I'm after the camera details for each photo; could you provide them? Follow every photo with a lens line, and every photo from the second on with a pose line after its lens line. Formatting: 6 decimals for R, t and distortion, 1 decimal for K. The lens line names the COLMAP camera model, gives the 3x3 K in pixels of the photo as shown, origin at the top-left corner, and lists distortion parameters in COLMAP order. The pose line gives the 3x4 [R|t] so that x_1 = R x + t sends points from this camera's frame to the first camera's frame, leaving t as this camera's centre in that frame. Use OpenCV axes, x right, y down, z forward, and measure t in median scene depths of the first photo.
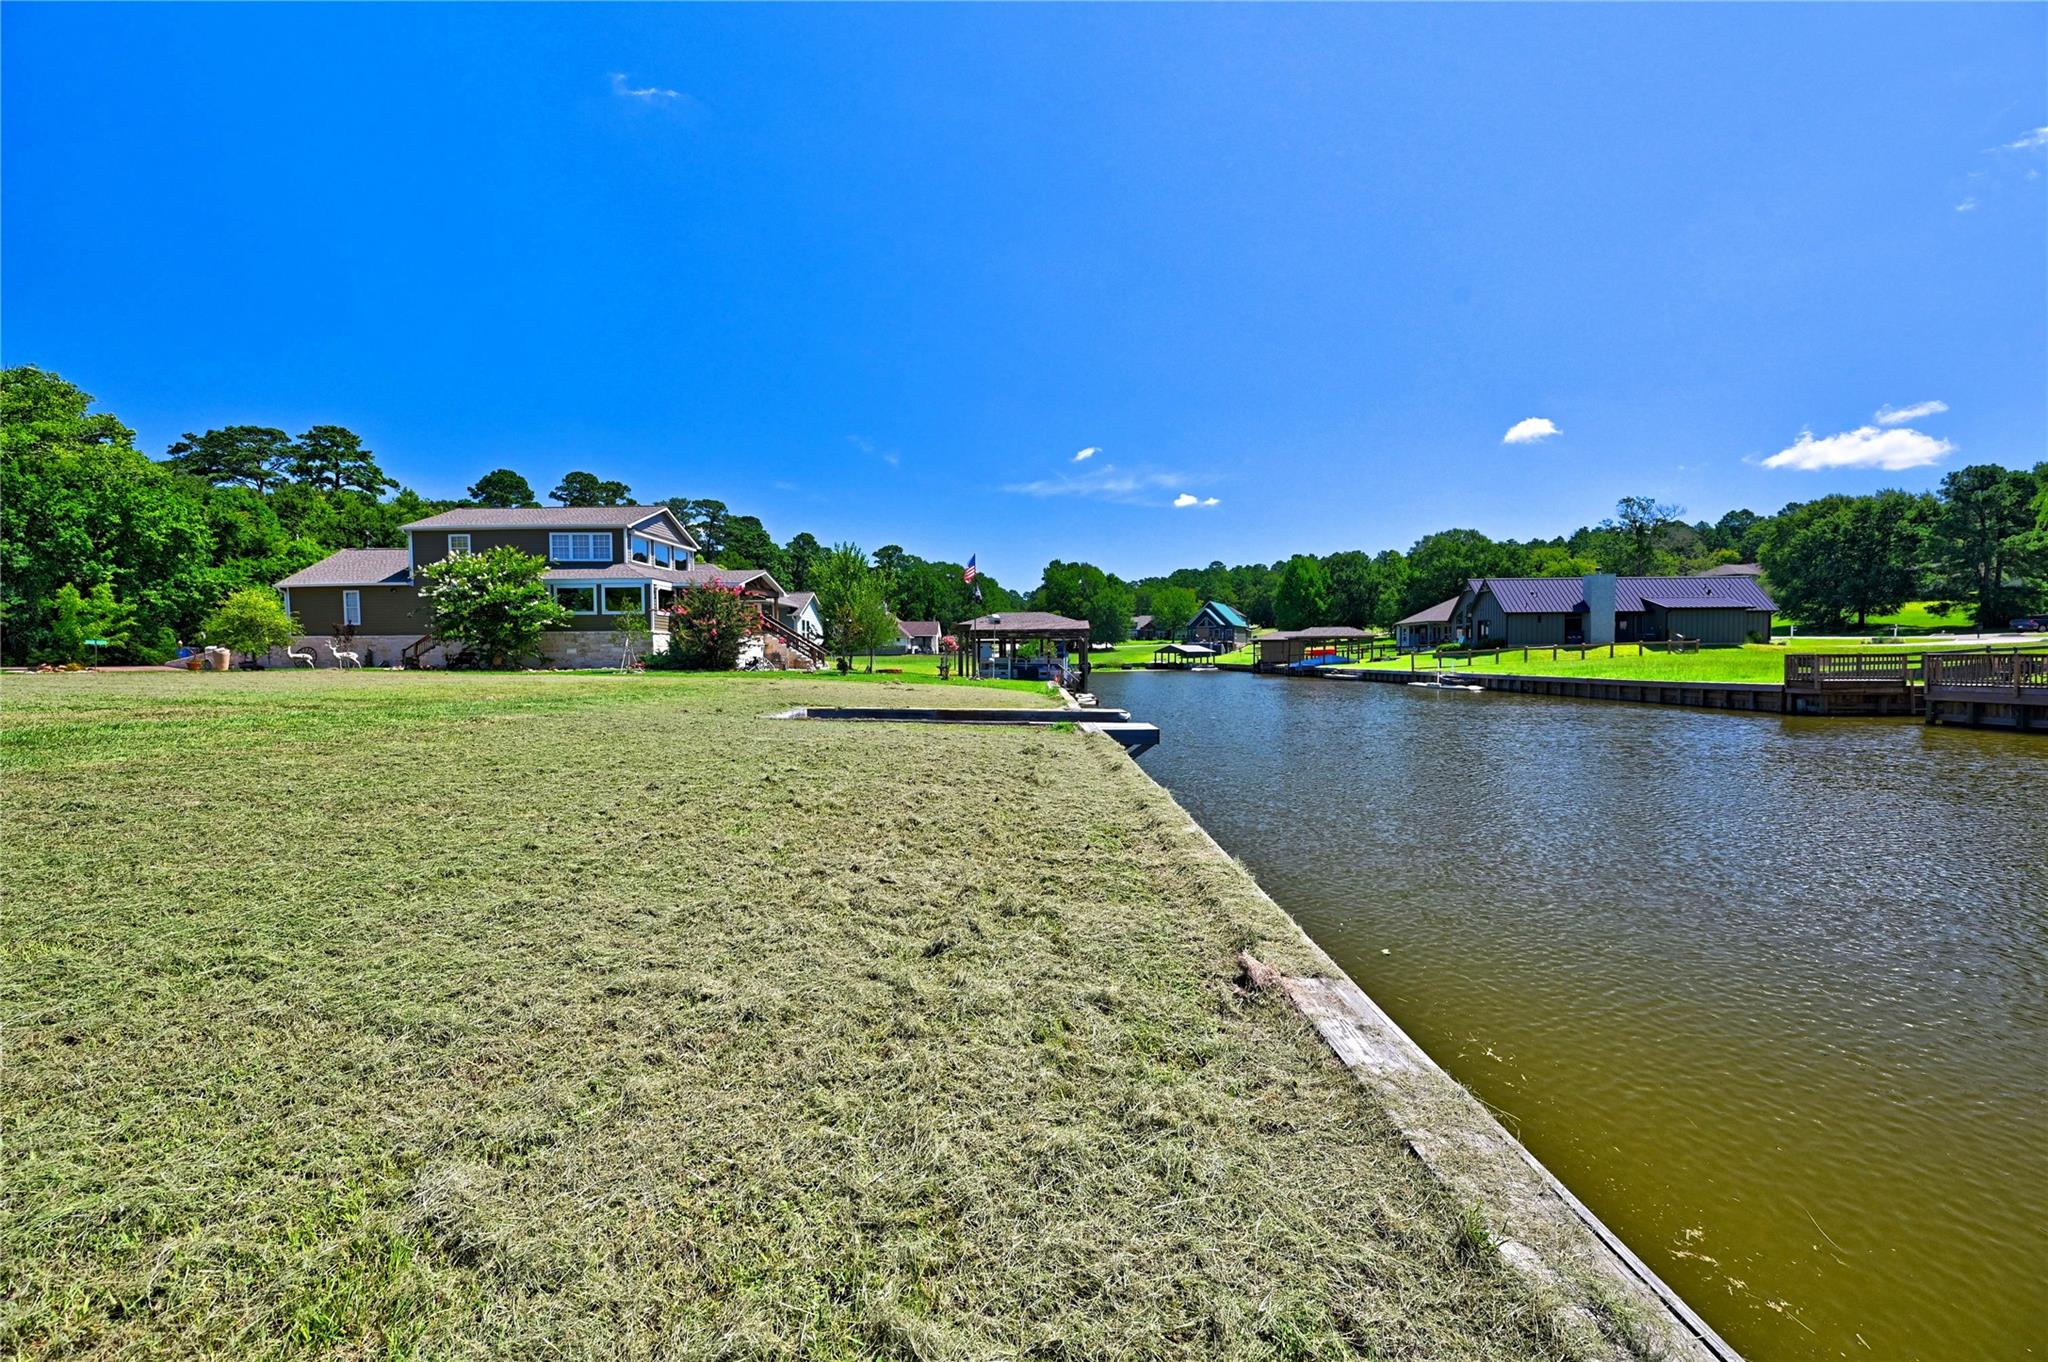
lens RADIAL K [[799.4, 0, 1023.7], [0, 799.4, 683.9], [0, 0, 1]] dist [-0.002555, 0.000080]
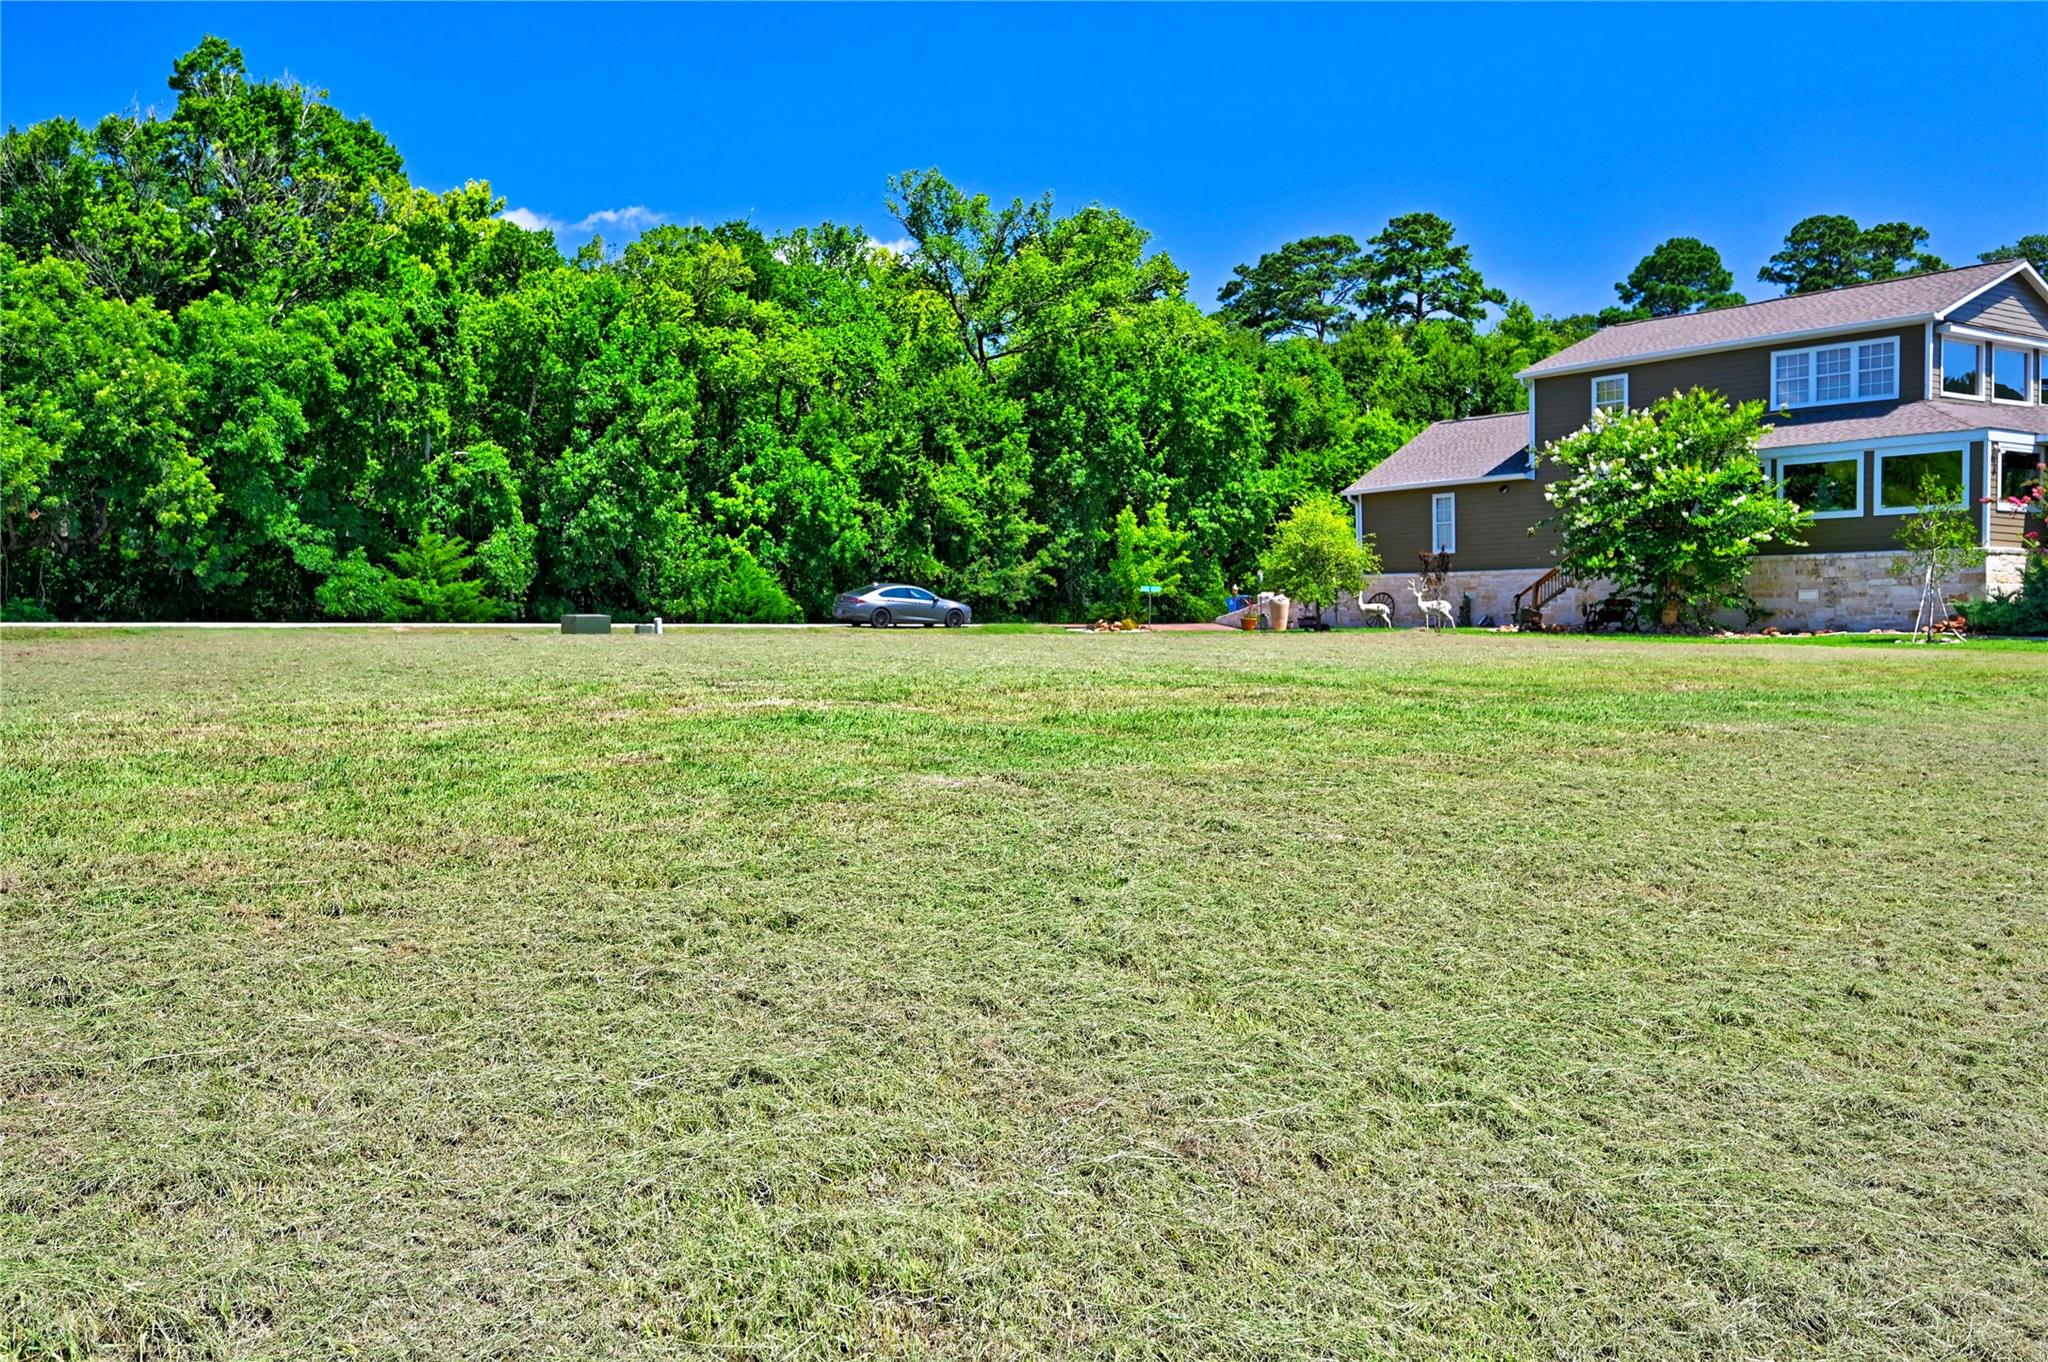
lens RADIAL K [[1756.7, 0, 1019.1], [0, 1756.7, 689.7], [0, 0, 1]] dist [-0.010152, 0.006086]
pose [[0.600358, 0.033161, -0.799044, -0.007002], [-0.022293, 0.999446, 0.024728, 0.000032], [0.799421, 0.002968, 0.600764, -0.007356]]
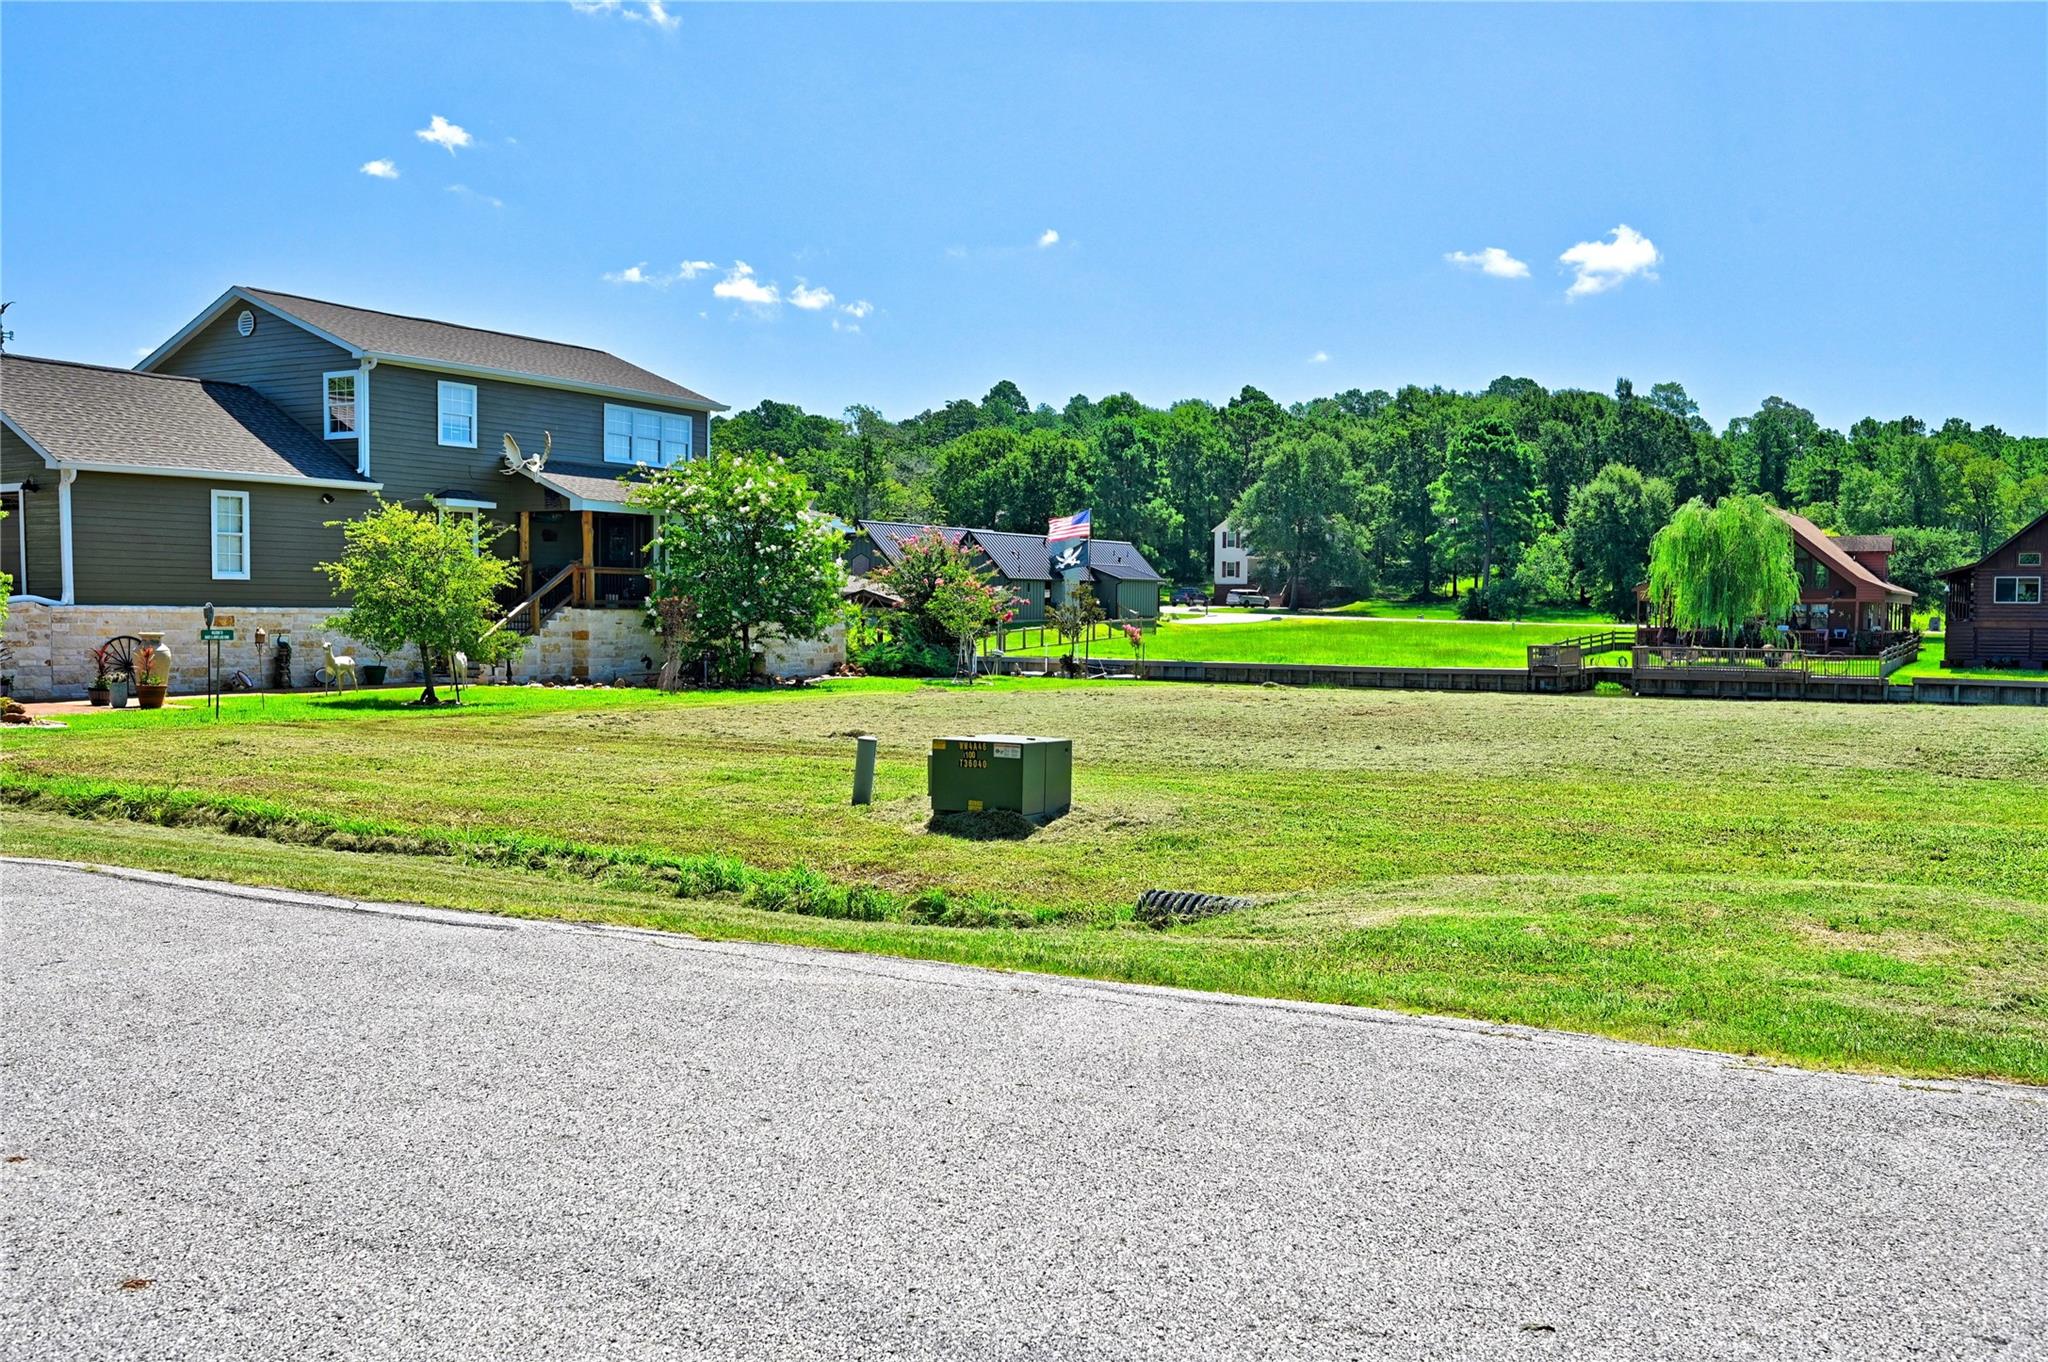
lens RADIAL K [[1756.7, 0, 1019.1], [0, 1756.7, 689.7], [0, 0, 1]] dist [-0.010152, 0.006086]
pose [[0.497743, -0.028448, 0.866858, -1.223091], [0.017038, 0.999590, 0.023021, -0.029417], [-0.867157, 0.003311, 0.498024, 0.211299]]
